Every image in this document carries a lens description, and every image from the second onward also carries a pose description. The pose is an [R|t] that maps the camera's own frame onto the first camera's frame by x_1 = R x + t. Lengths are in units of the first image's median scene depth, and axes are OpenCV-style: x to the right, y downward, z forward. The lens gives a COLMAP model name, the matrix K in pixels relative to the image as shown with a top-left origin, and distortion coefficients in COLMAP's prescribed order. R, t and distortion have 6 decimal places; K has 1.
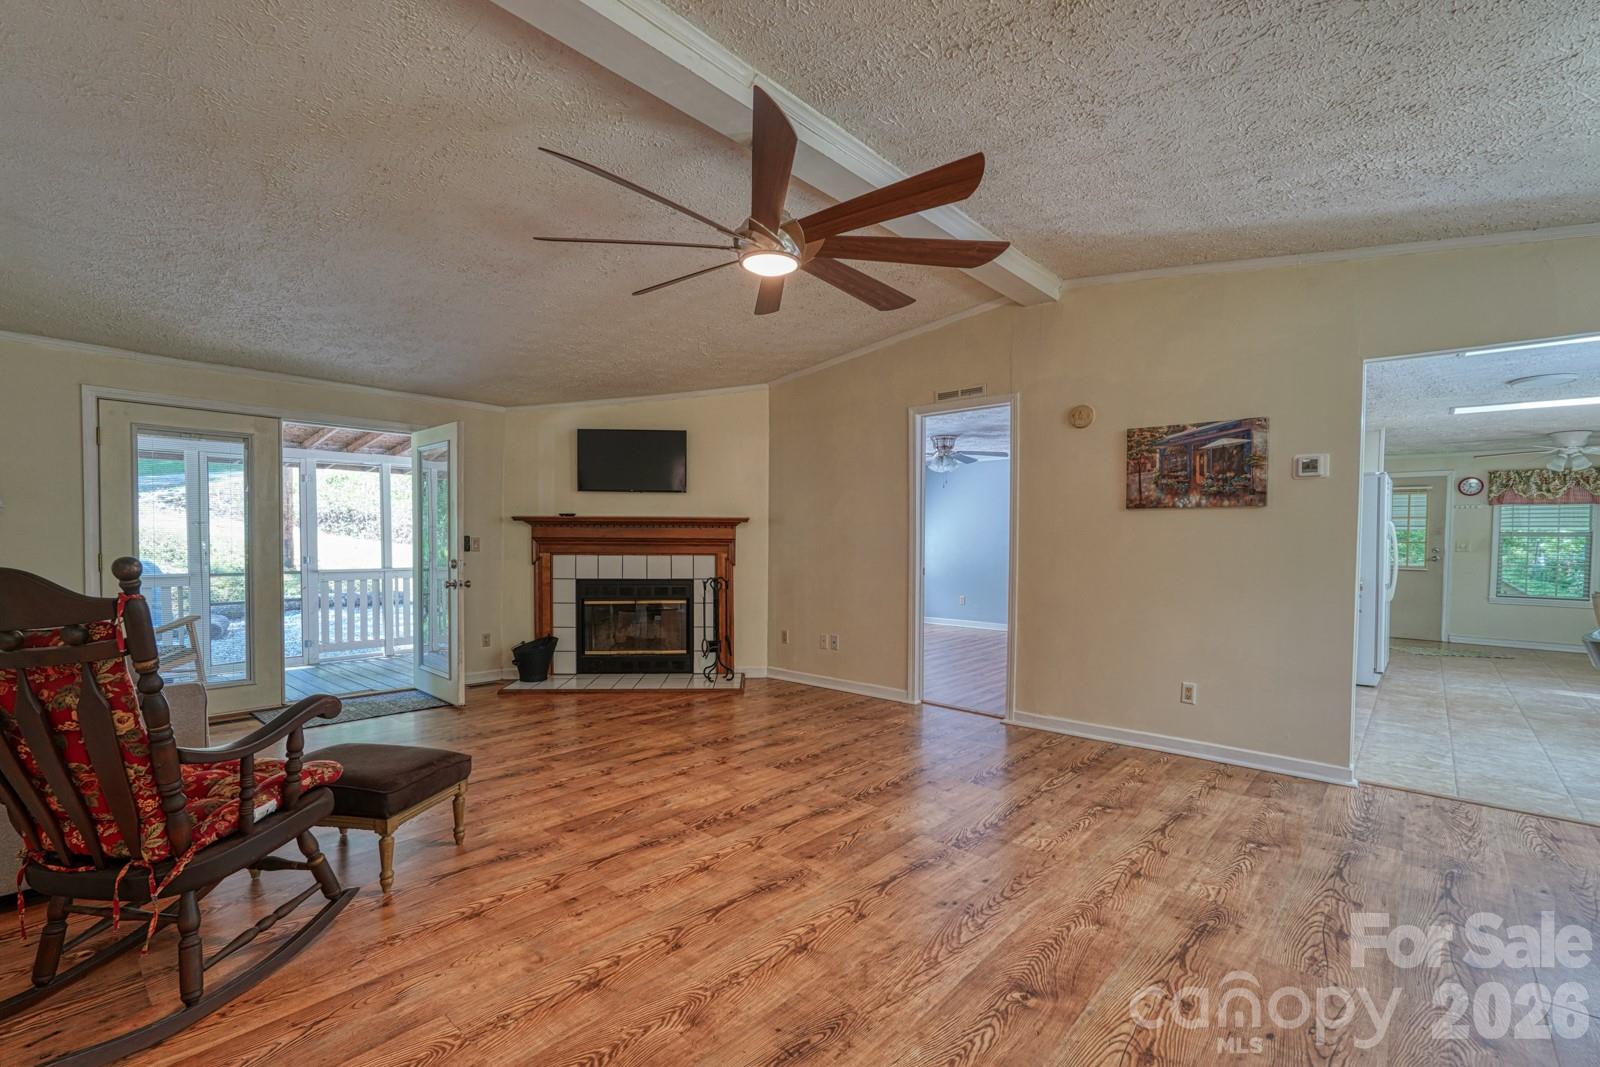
lens RADIAL K [[694.9, 0, 796.1], [0, 694.9, 539.6], [0, 0, 1]] dist [-0.002383, 0.000545]
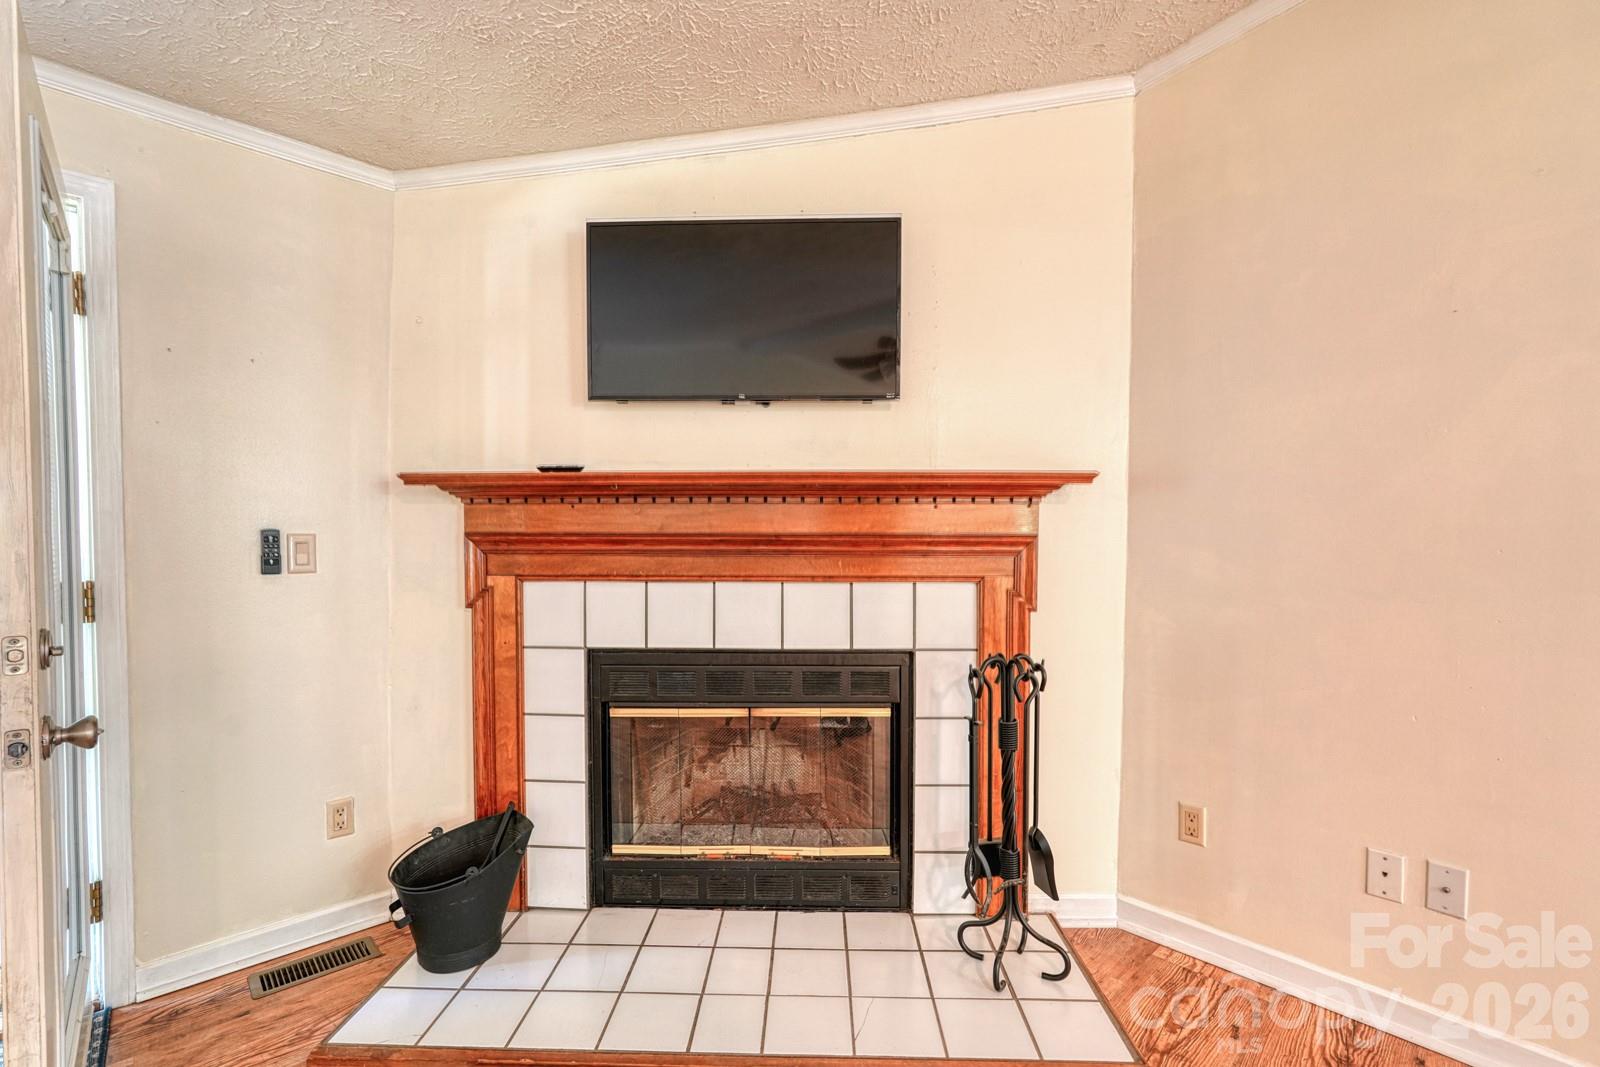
lens RADIAL K [[694.9, 0, 796.1], [0, 694.9, 539.6], [0, 0, 1]] dist [-0.002383, 0.000545]
pose [[0.997759, -0.002916, -0.066842, -0.184736], [0.003089, 0.999992, 0.002491, 0.000231], [0.066834, -0.002692, 0.997760, 0.649971]]
